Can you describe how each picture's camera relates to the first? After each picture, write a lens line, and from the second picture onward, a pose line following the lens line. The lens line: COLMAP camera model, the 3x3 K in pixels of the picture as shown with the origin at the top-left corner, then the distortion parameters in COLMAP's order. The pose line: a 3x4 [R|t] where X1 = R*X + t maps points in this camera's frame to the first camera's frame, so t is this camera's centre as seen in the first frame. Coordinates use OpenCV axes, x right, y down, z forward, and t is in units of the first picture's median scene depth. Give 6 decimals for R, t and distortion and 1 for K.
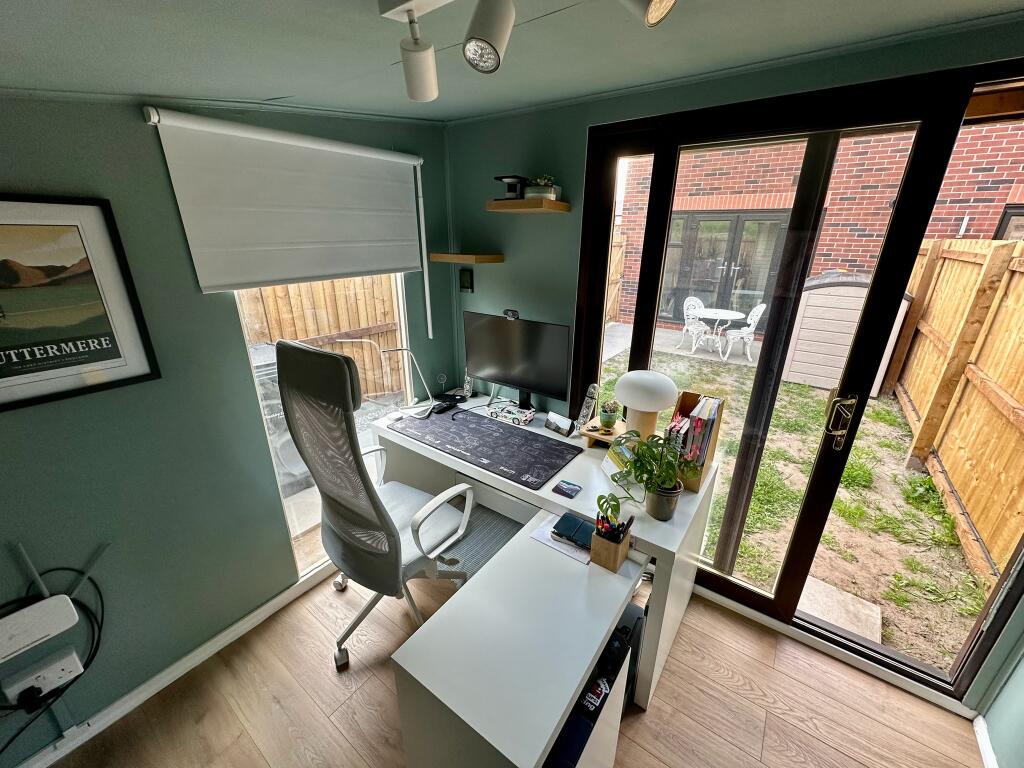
lens RADIAL K [[406.8, 0, 511.9], [0, 406.8, 386.1], [0, 0, 1]] dist [0.001630, 0.000086]
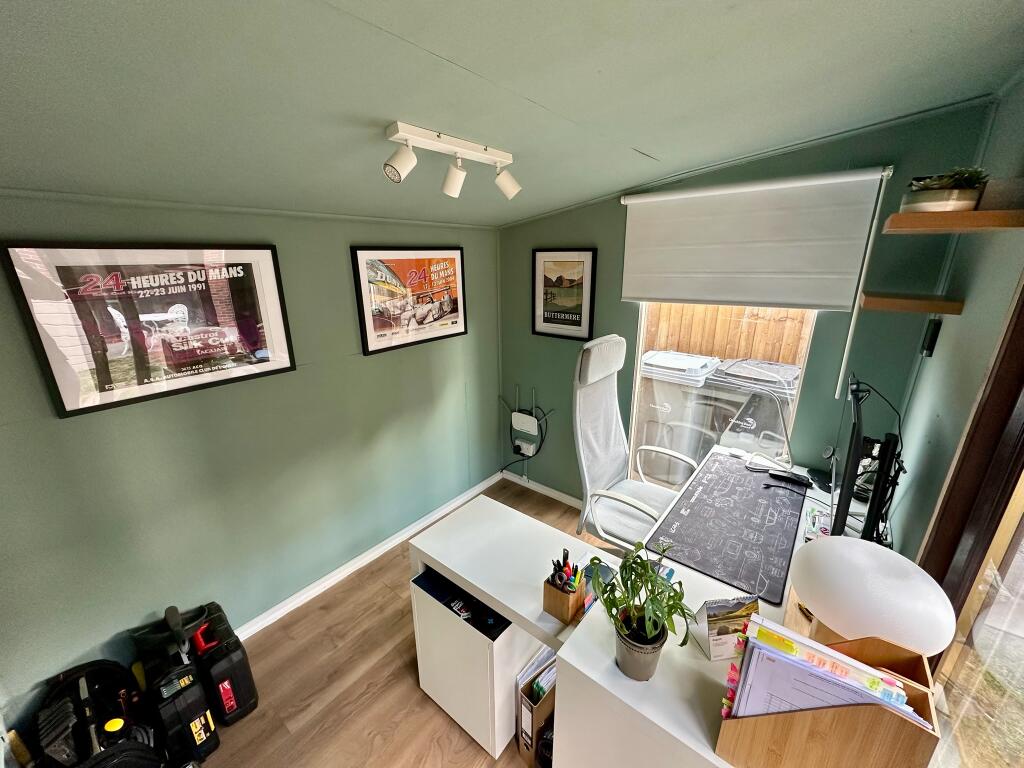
lens RADIAL K [[406.8, 0, 511.9], [0, 406.8, 386.1], [0, 0, 1]] dist [0.001630, 0.000086]
pose [[-0.051511, 0.297298, -0.953394, 0.862767], [-0.343649, 0.891084, 0.296435, -0.238039], [0.937684, 0.342903, 0.056265, 0.572922]]
